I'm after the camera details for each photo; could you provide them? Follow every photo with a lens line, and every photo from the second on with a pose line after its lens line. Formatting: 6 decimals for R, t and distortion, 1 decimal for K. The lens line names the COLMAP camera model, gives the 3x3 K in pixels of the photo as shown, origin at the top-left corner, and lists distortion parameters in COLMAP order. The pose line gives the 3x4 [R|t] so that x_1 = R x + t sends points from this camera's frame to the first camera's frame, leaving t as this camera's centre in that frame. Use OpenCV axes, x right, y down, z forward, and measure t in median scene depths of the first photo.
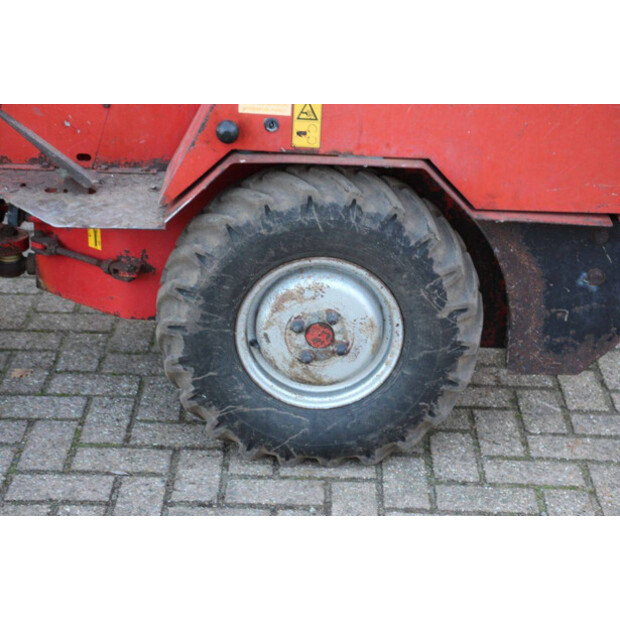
lens RADIAL K [[1421.1, 0, 309.0], [0, 1421.1, 314.7], [0, 0, 1]] dist [0.365523, 0.000000]
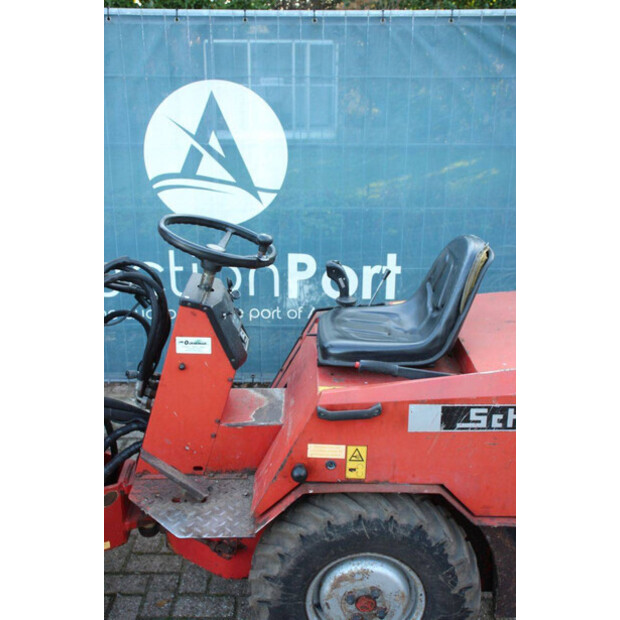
lens RADIAL K [[713.9, 0, 300.5], [0, 713.9, 313.4], [0, 0, 1]] dist [0.015926, 0.000000]
pose [[0.999726, -0.023259, -0.002591, -0.048884], [0.022822, 0.993433, -0.112119, -0.193793], [0.005182, 0.112029, 0.993691, 0.271991]]
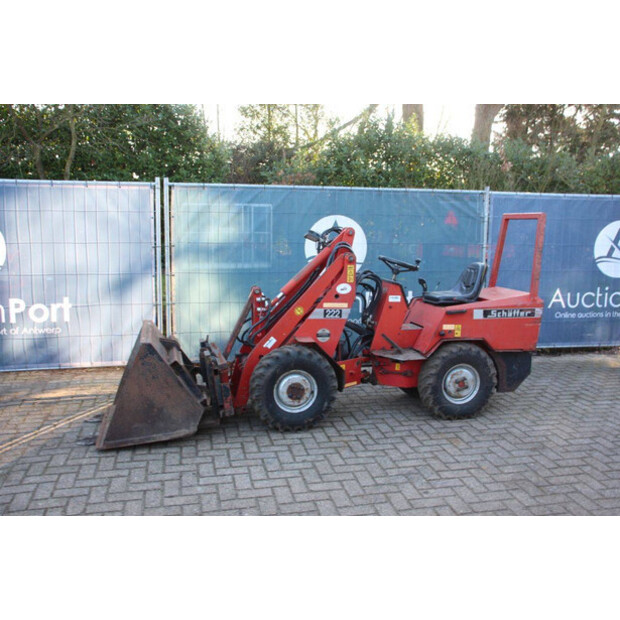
lens RADIAL K [[595.6, 0, 314.4], [0, 595.6, 311.0], [0, 0, 1]] dist [-0.063478, 0.000000]
pose [[0.973603, -0.046043, 0.223556, -0.771130], [0.110389, 0.952261, -0.284629, 0.252097], [-0.199778, 0.301794, 0.932207, -0.548110]]
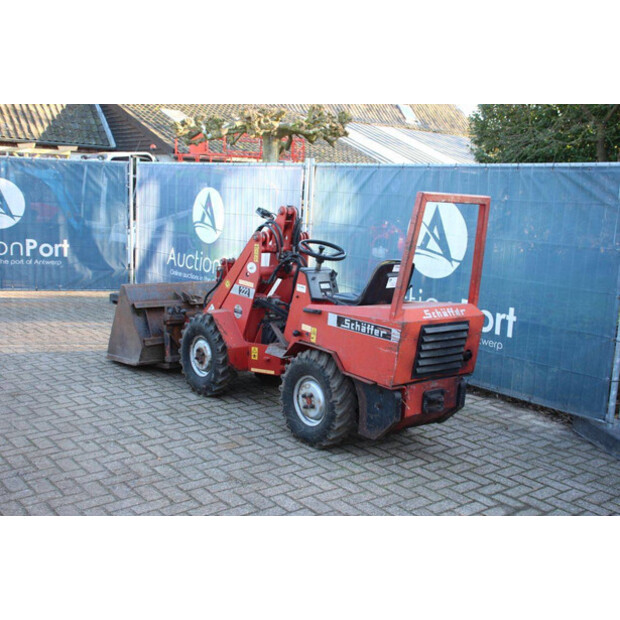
lens RADIAL K [[713.9, 0, 314.7], [0, 713.9, 308.4], [0, 0, 1]] dist [0.015926, 0.000000]
pose [[0.638416, 0.128922, -0.758818, 1.249292], [-0.366110, 0.918067, -0.152041, 0.065591], [0.677044, 0.374876, 0.633308, -0.113802]]
